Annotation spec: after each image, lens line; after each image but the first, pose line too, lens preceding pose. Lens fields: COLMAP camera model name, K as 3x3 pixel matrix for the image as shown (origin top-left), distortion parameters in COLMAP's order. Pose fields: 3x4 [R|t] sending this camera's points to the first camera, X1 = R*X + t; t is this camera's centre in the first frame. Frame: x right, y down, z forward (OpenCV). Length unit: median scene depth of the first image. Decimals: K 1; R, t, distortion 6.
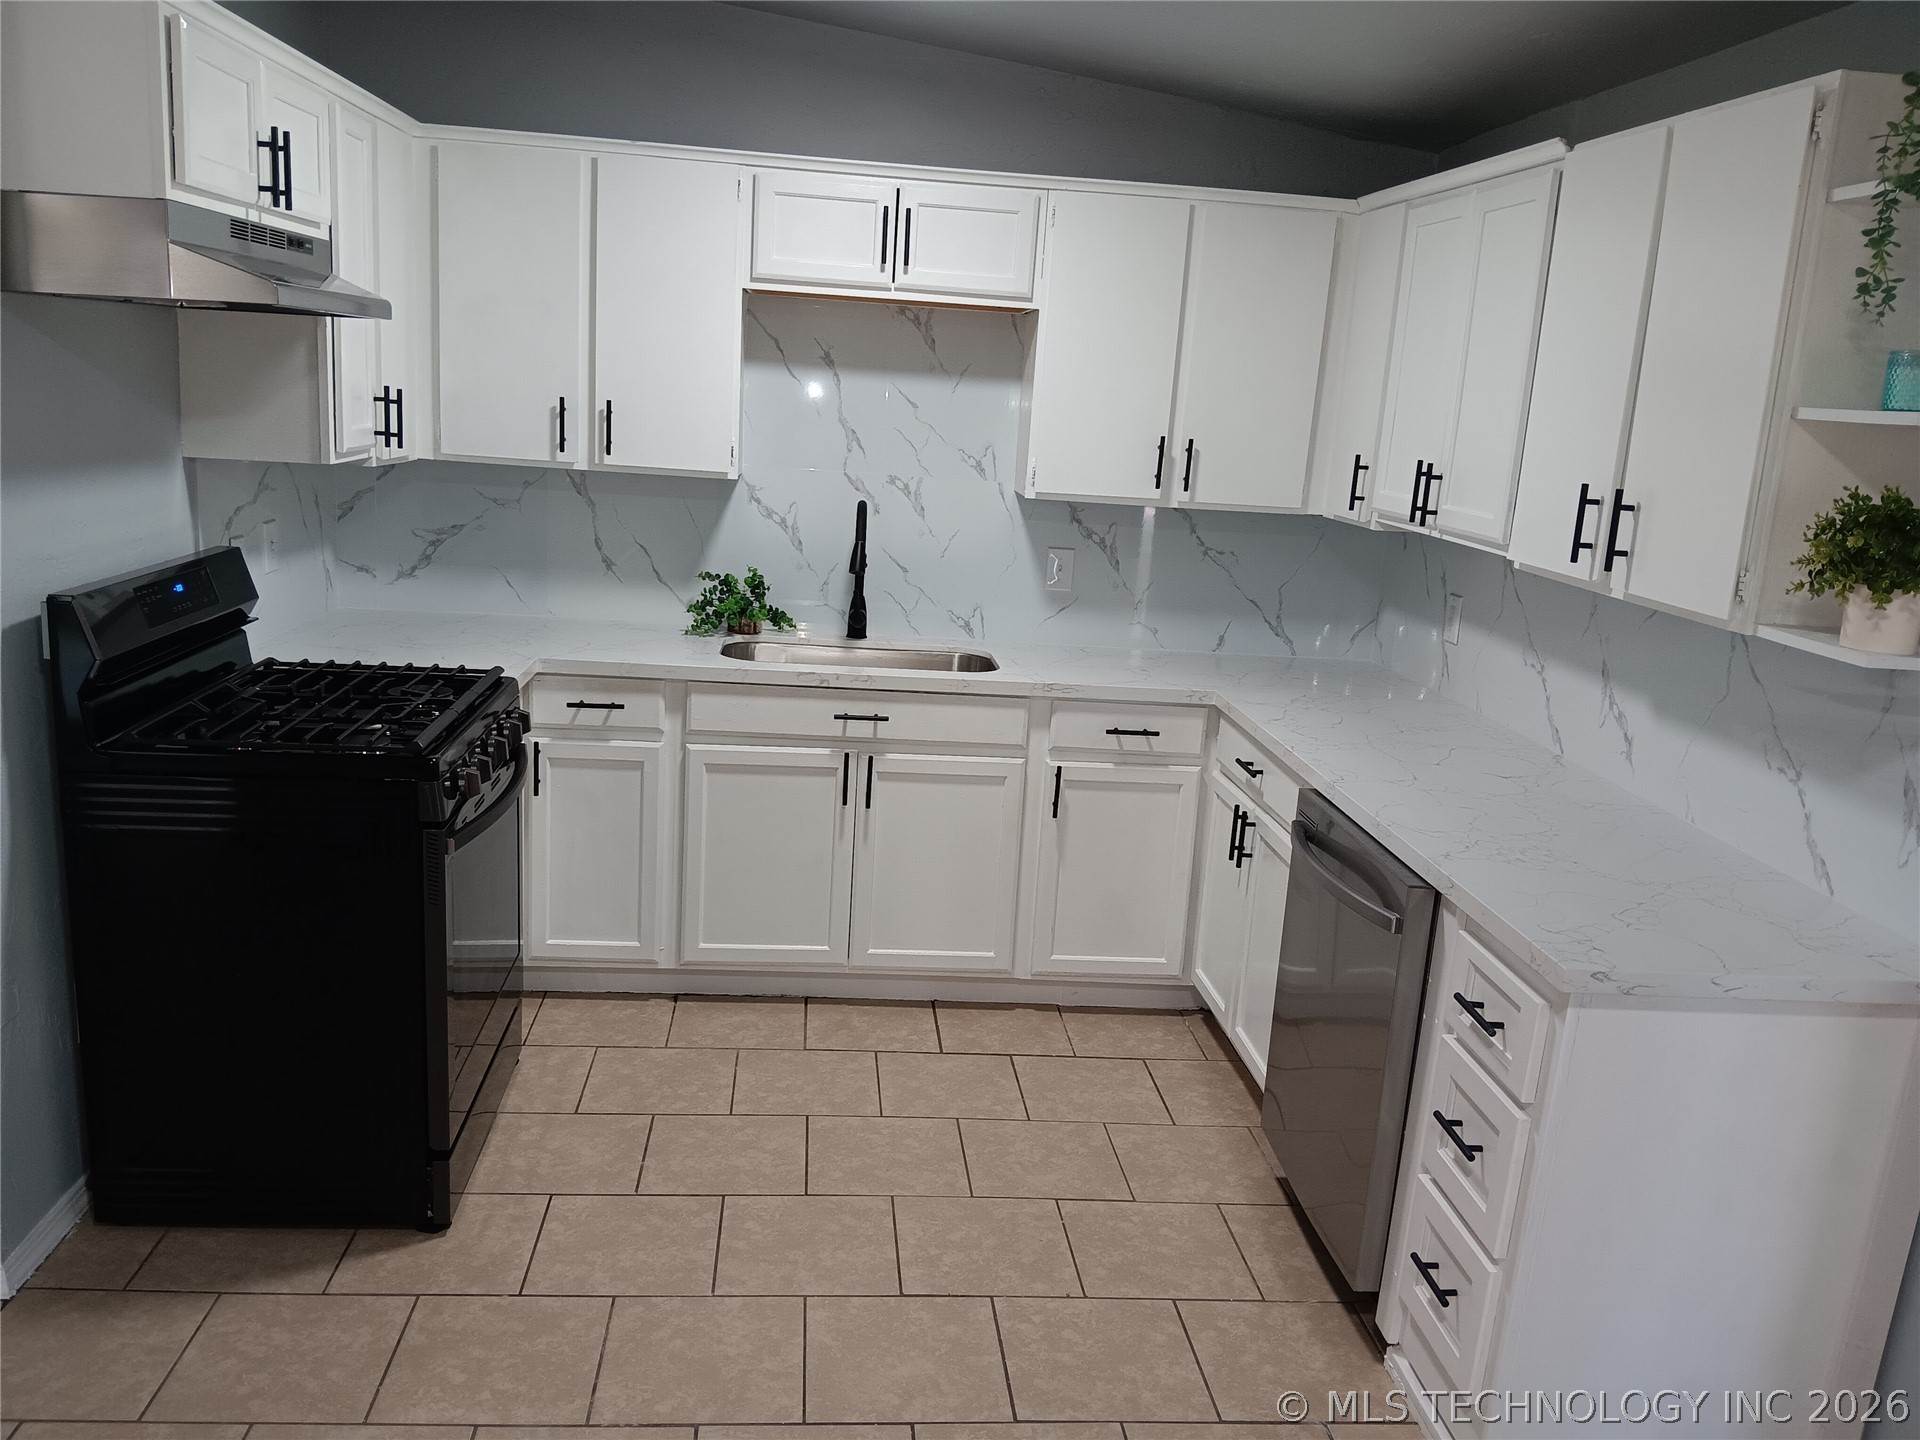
lens RADIAL K [[1494.7, 0, 952.4], [0, 1494.7, 719.1], [0, 0, 1]] dist [0.001051, -0.018641]
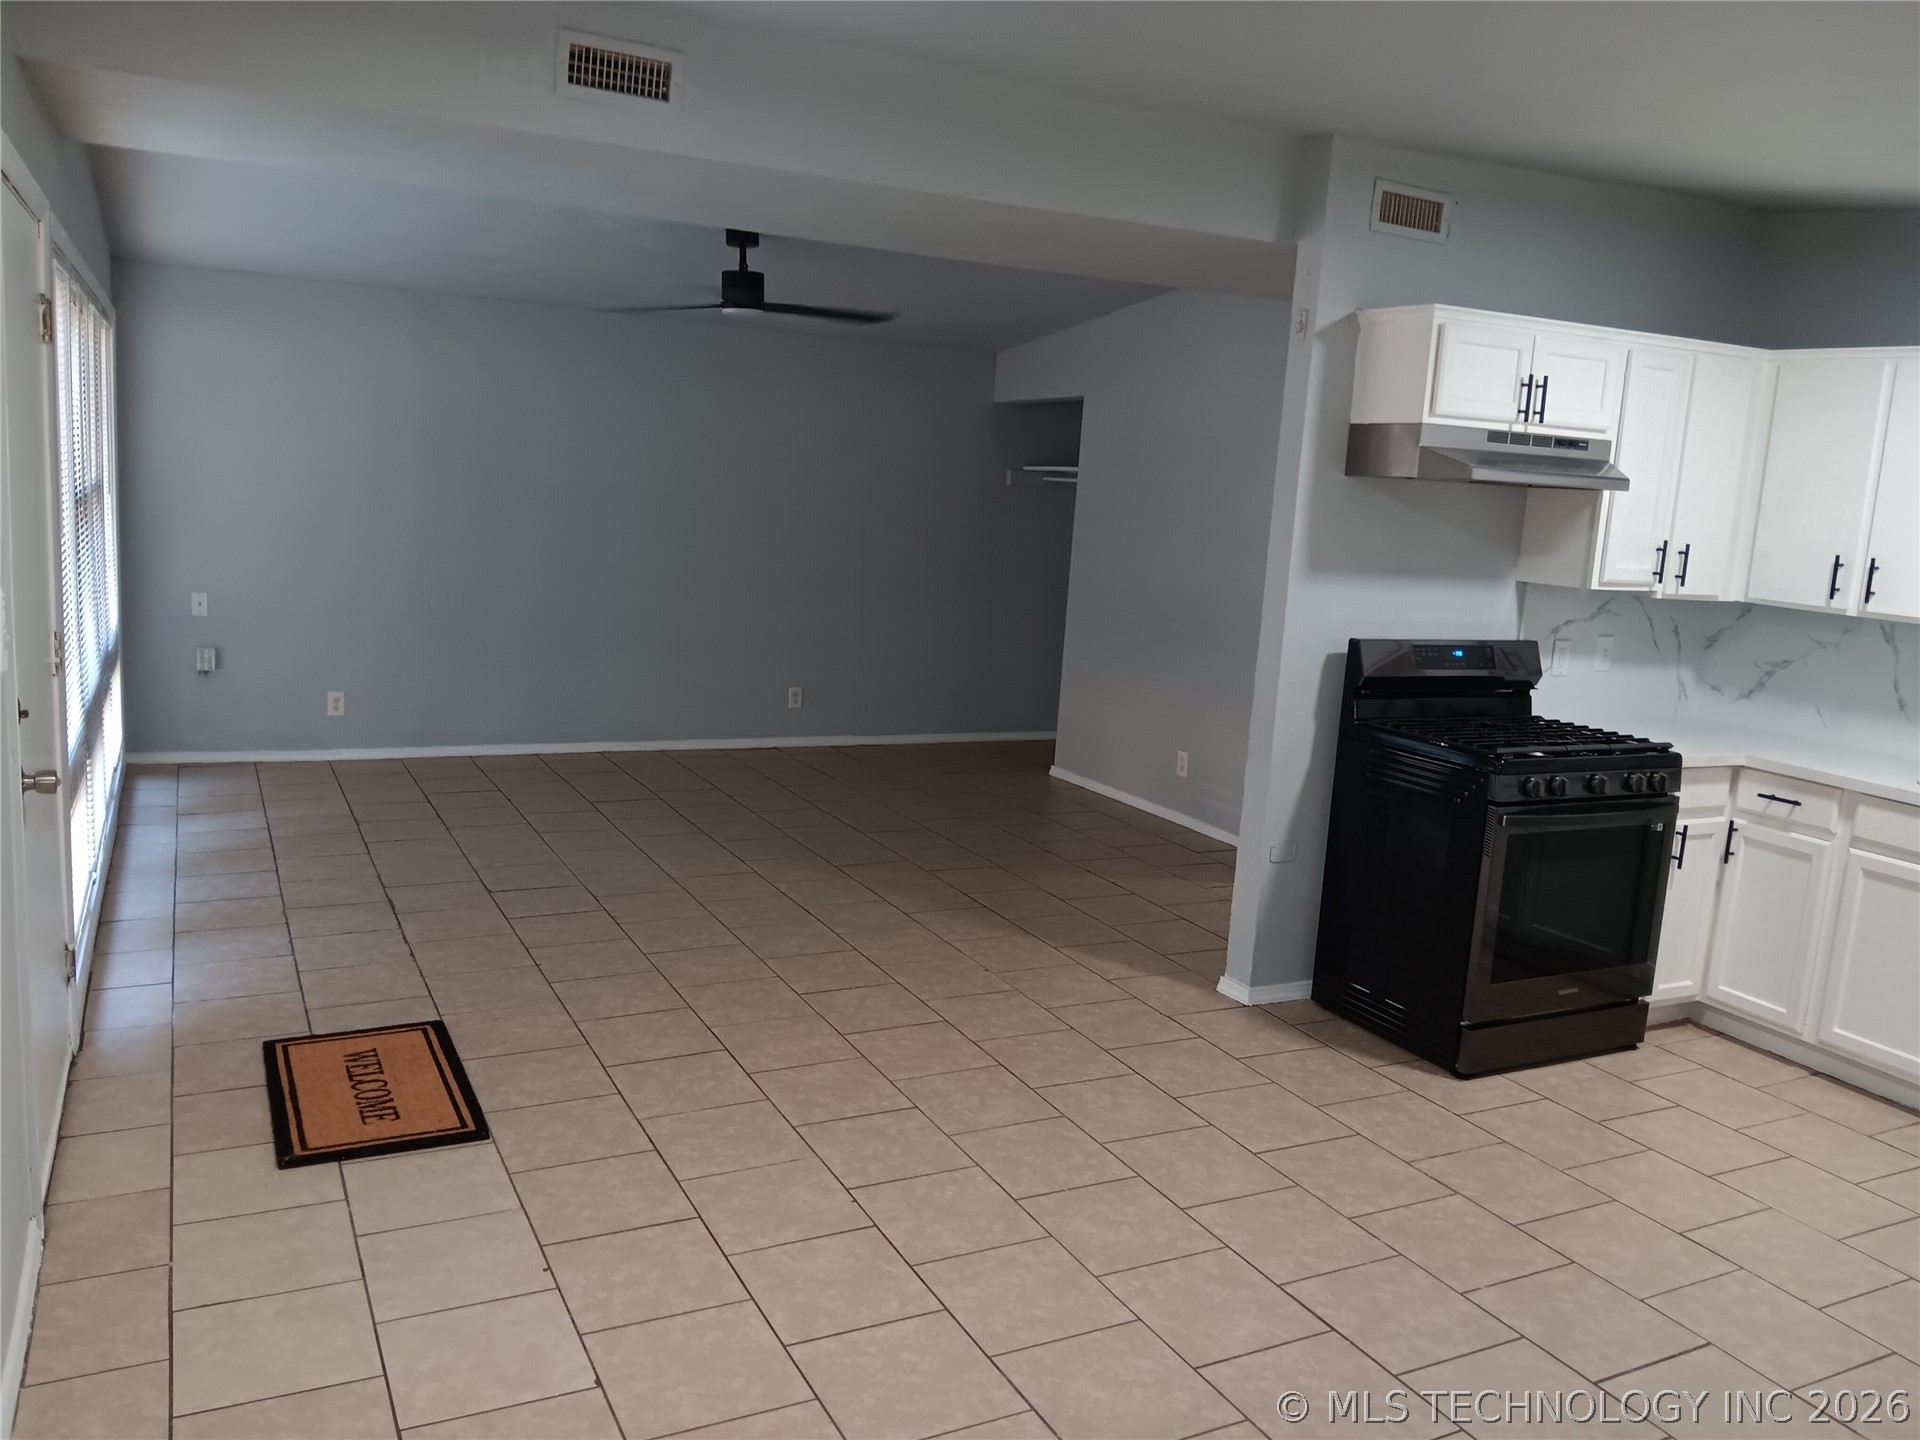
lens RADIAL K [[1494.7, 0, 958.7], [0, 1494.7, 718.4], [0, 0, 1]] dist [0.001051, -0.018641]
pose [[0.387112, 0.115197, -0.914808, 0.641004], [-0.239438, 0.970687, 0.020913, 0.064856], [0.890401, 0.210944, 0.403347, -0.106830]]
